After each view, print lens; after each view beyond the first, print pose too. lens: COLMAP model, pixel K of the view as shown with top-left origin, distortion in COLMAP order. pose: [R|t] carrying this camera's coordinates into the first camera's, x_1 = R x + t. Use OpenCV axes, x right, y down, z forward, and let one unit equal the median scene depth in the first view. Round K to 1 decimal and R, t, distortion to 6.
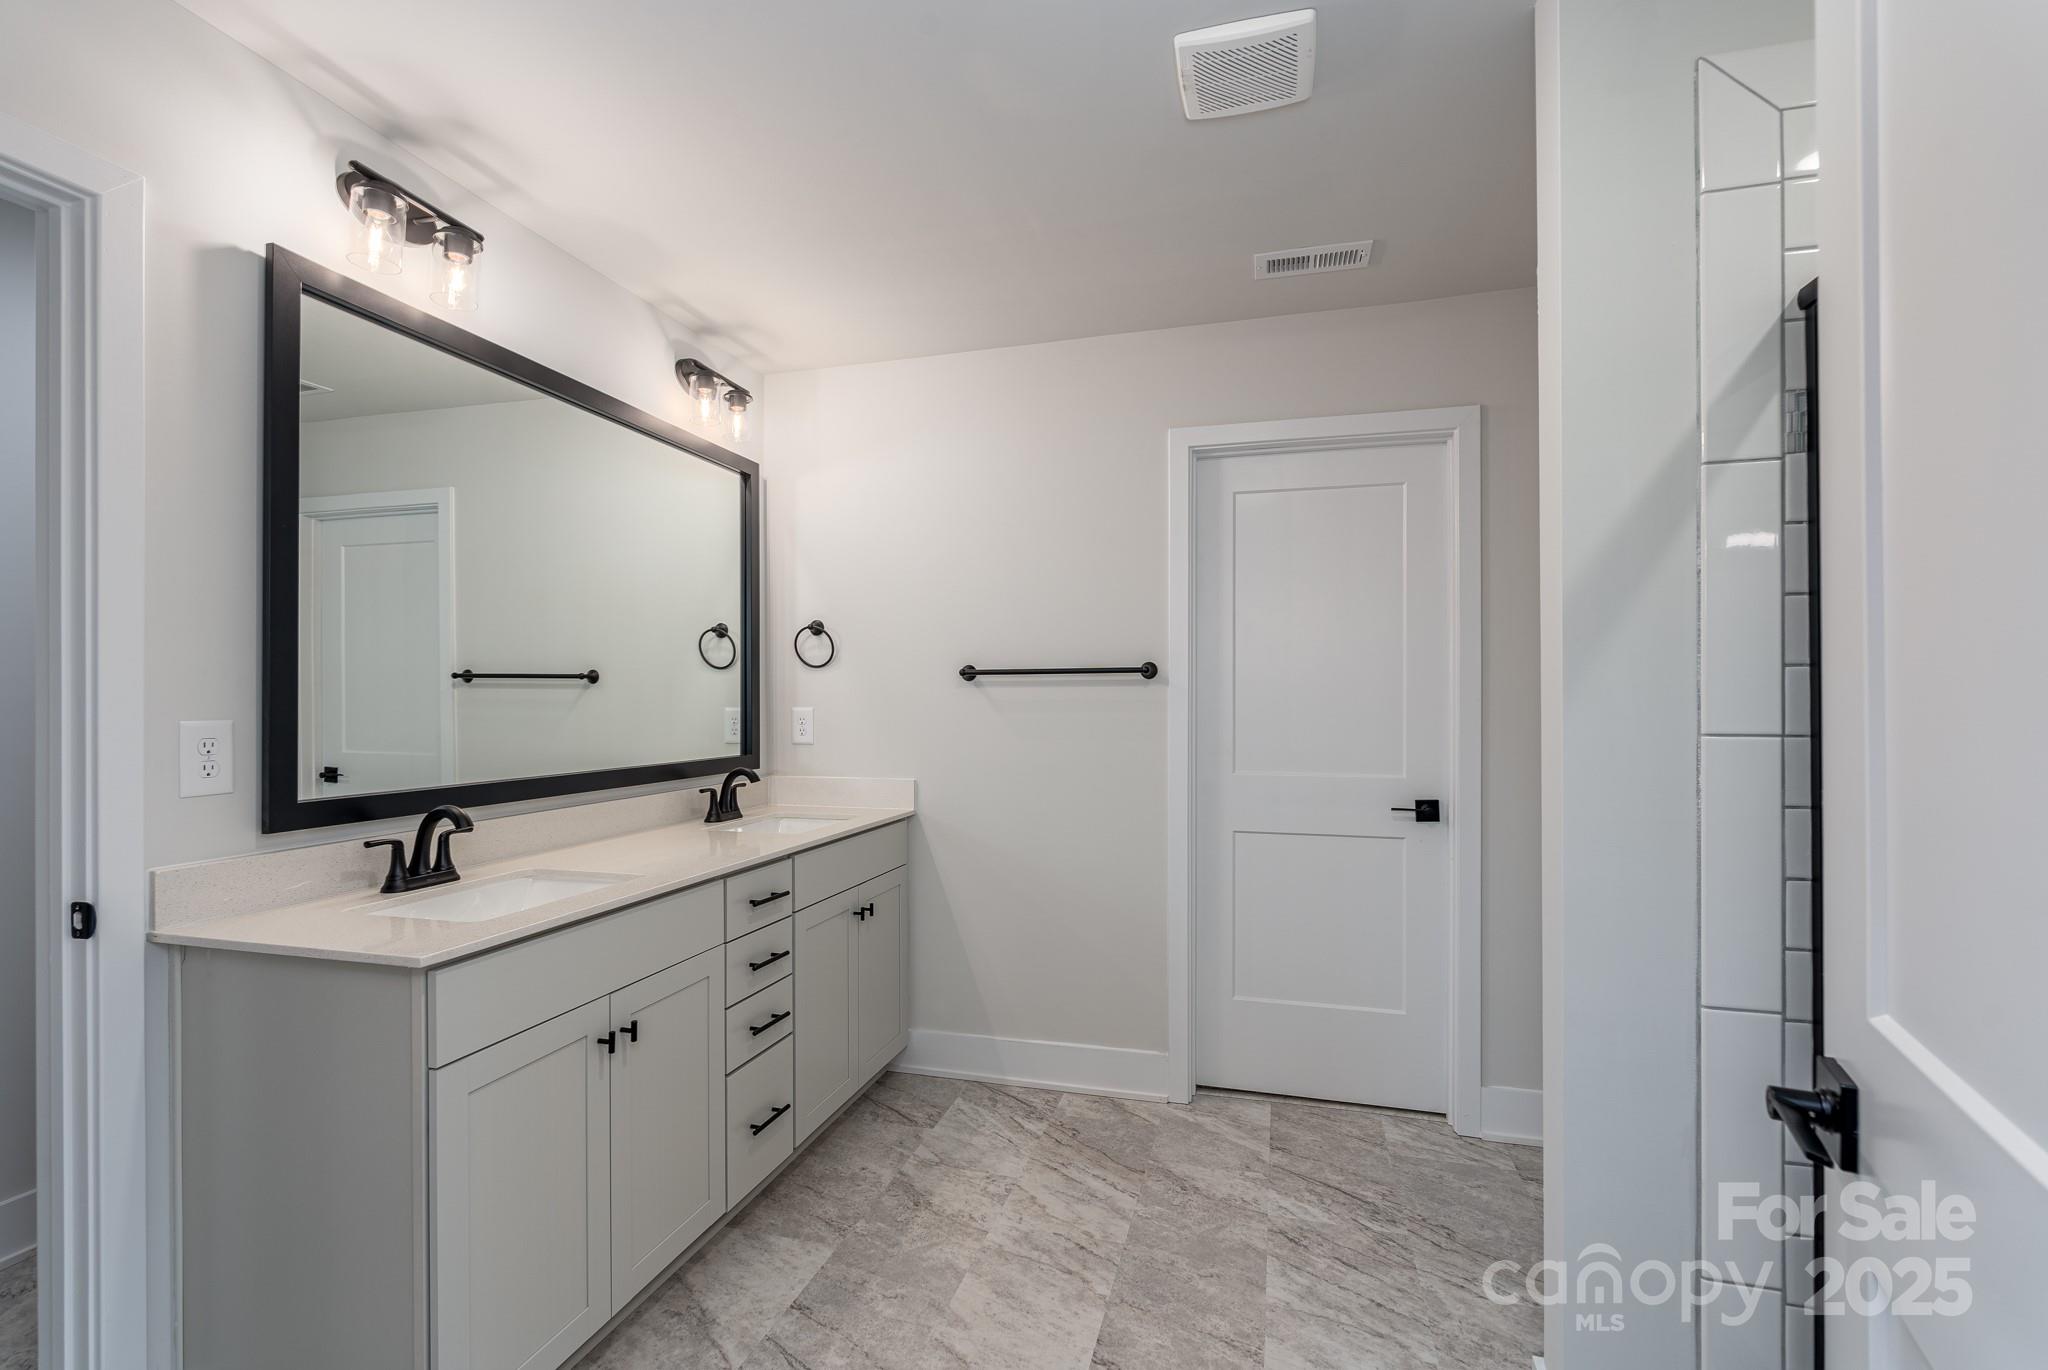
lens RADIAL K [[937.4, 0, 1024.4], [0, 937.4, 692.3], [0, 0, 1]] dist [0.005005, 0.001062]
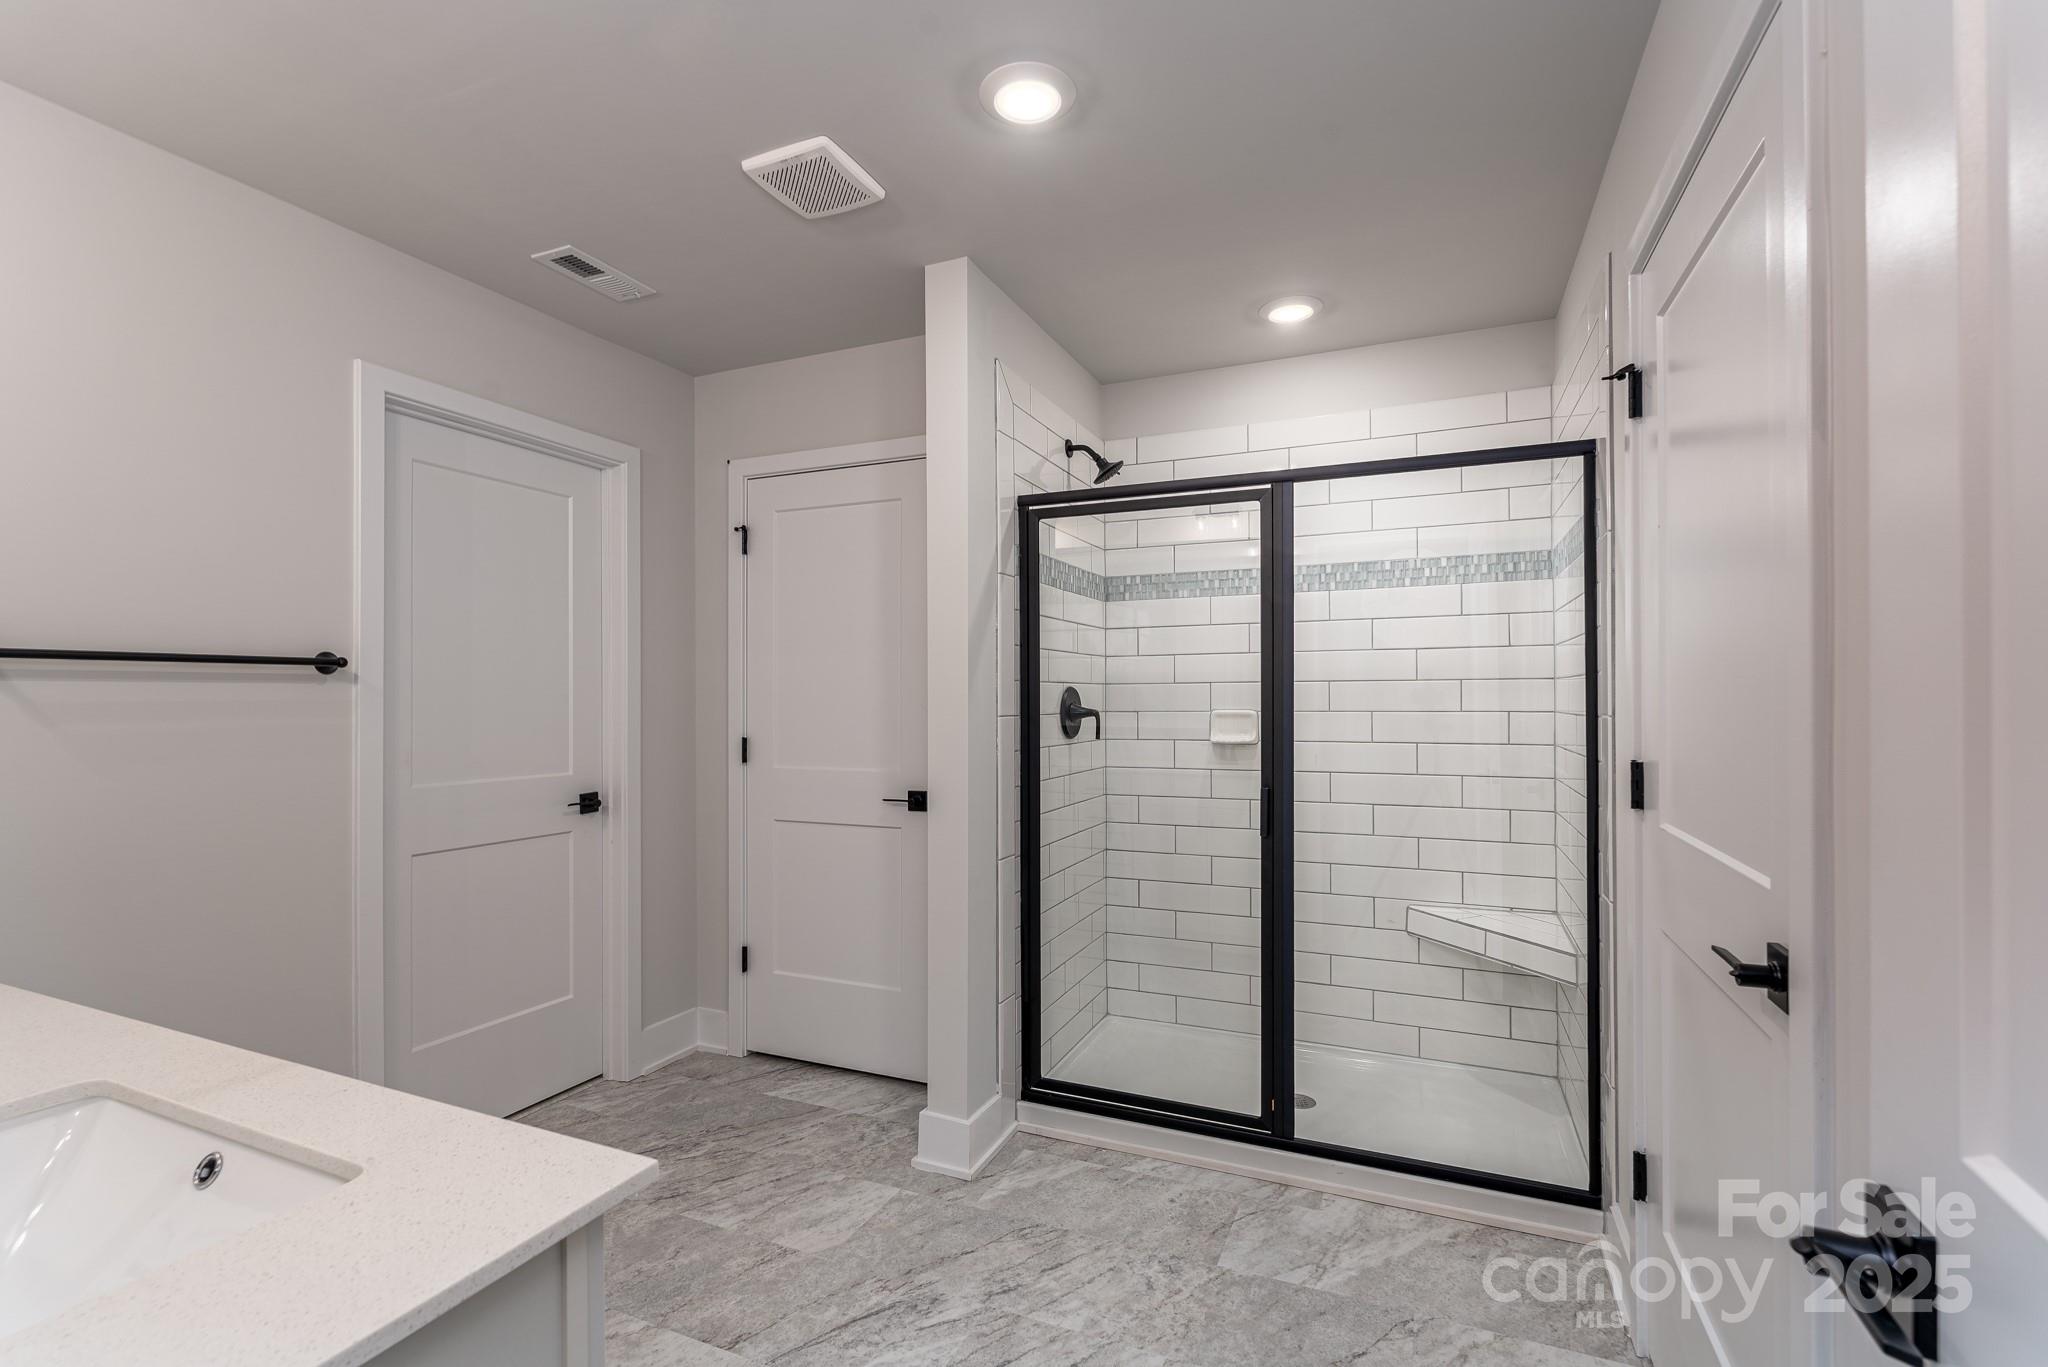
lens RADIAL K [[937.4, 0, 1021.8], [0, 937.4, 691.4], [0, 0, 1]] dist [0.005005, 0.001062]
pose [[0.135803, 0.010041, 0.990685, -0.596736], [-0.002667, 0.999949, -0.009769, 0.006724], [-0.990732, -0.001316, 0.135823, 0.364733]]
